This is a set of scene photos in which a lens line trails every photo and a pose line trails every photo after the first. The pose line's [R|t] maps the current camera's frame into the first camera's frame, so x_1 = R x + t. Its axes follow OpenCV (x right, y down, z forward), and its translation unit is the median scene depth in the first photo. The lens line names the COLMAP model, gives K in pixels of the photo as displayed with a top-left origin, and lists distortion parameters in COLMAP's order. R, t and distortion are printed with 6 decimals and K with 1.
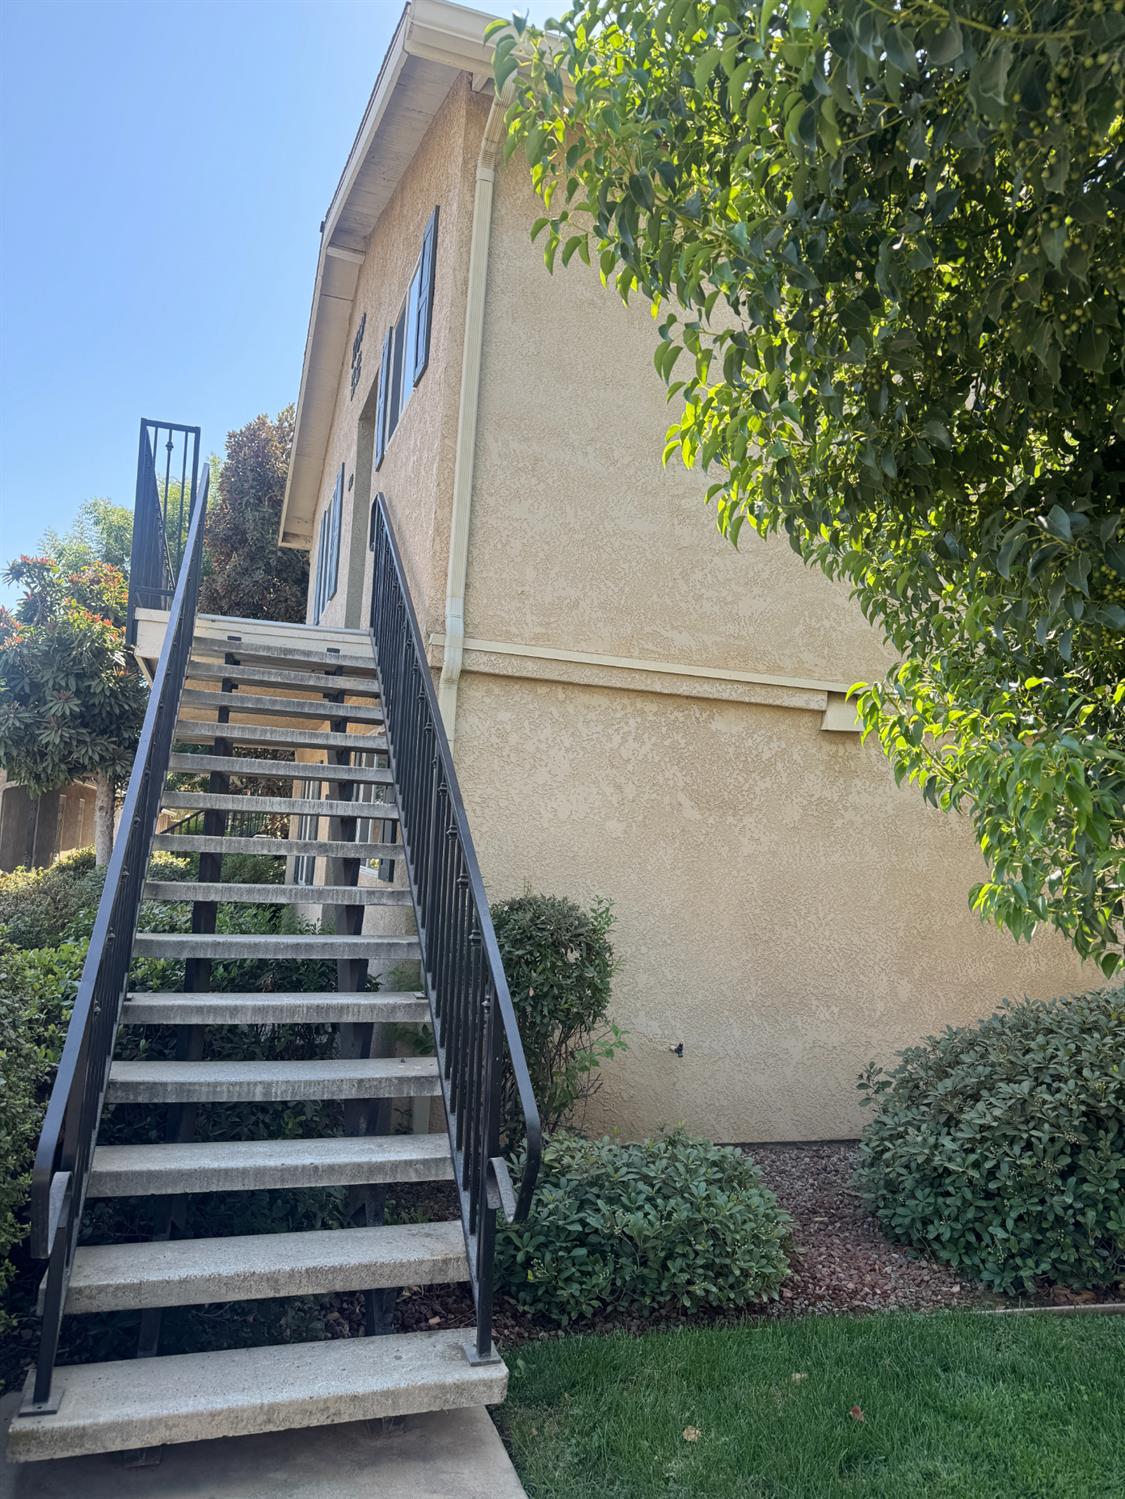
lens RADIAL K [[1081.4, 0, 562.5], [0, 1081.4, 749.5], [0, 0, 1]] dist [0.013360, -0.011342]
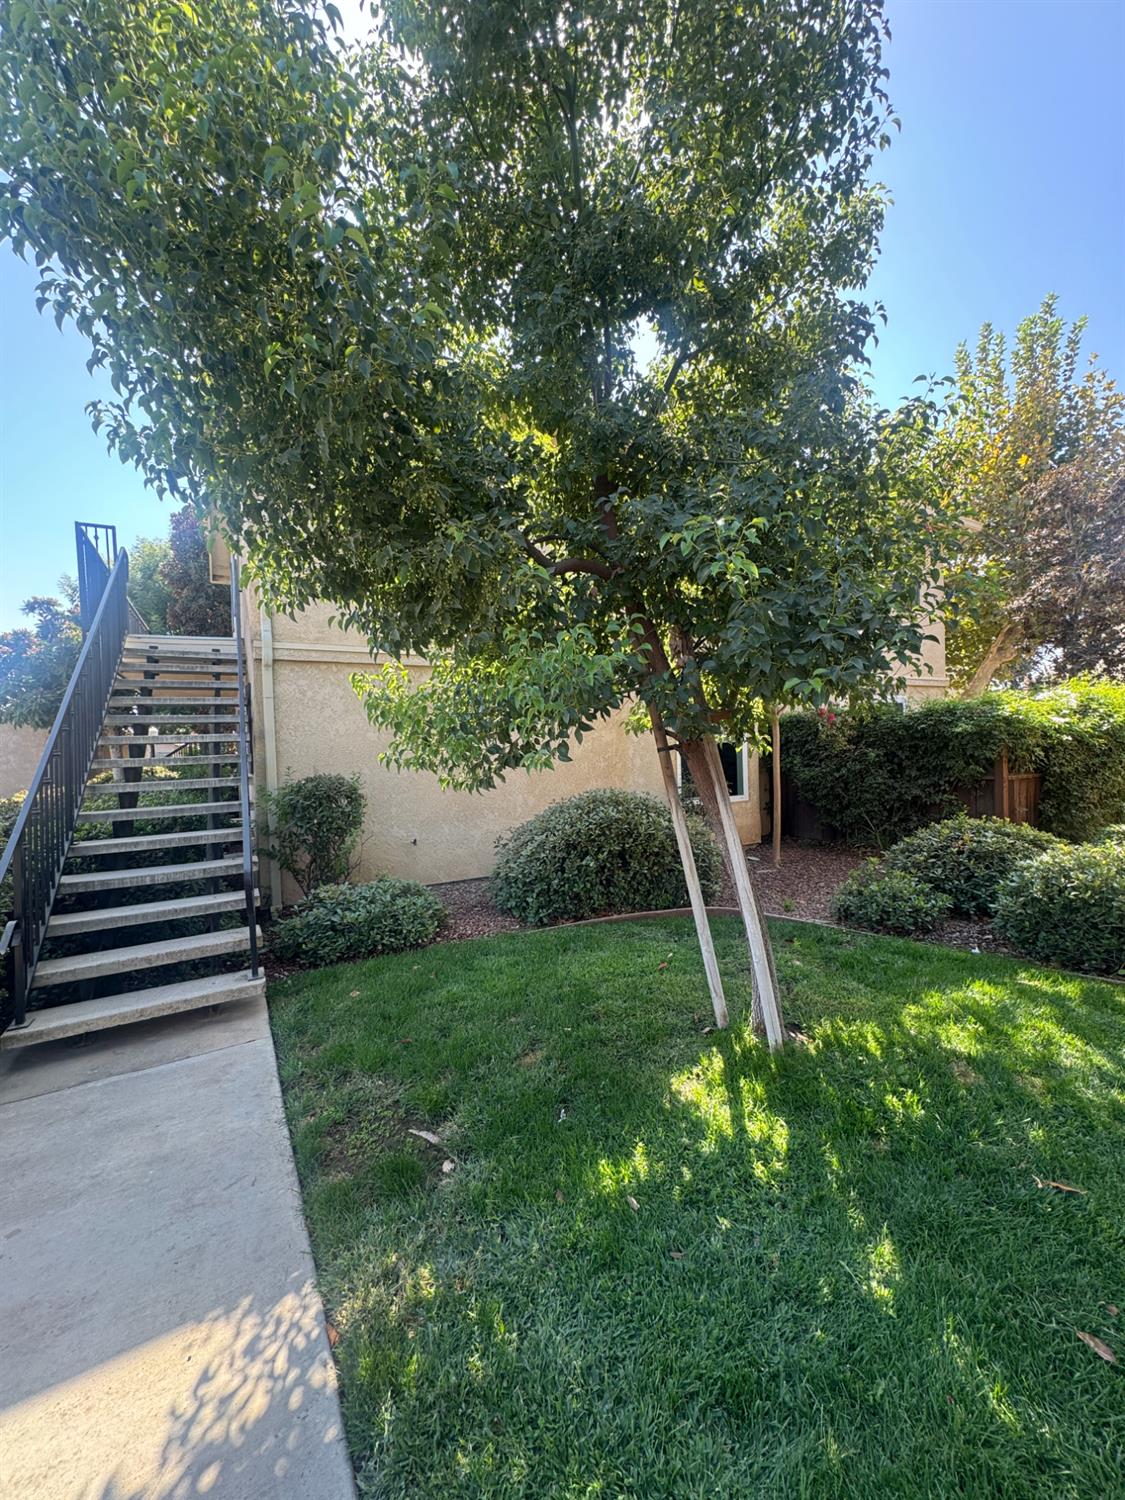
lens RADIAL K [[603.3, 0, 562.5], [0, 603.3, 750.0], [0, 0, 1]] dist [-0.002141, 0.000035]
pose [[0.975961, -0.086558, 0.200022, 0.260120], [0.064772, 0.991480, 0.113017, -0.004981], [-0.208100, -0.097344, 0.973252, -0.231415]]
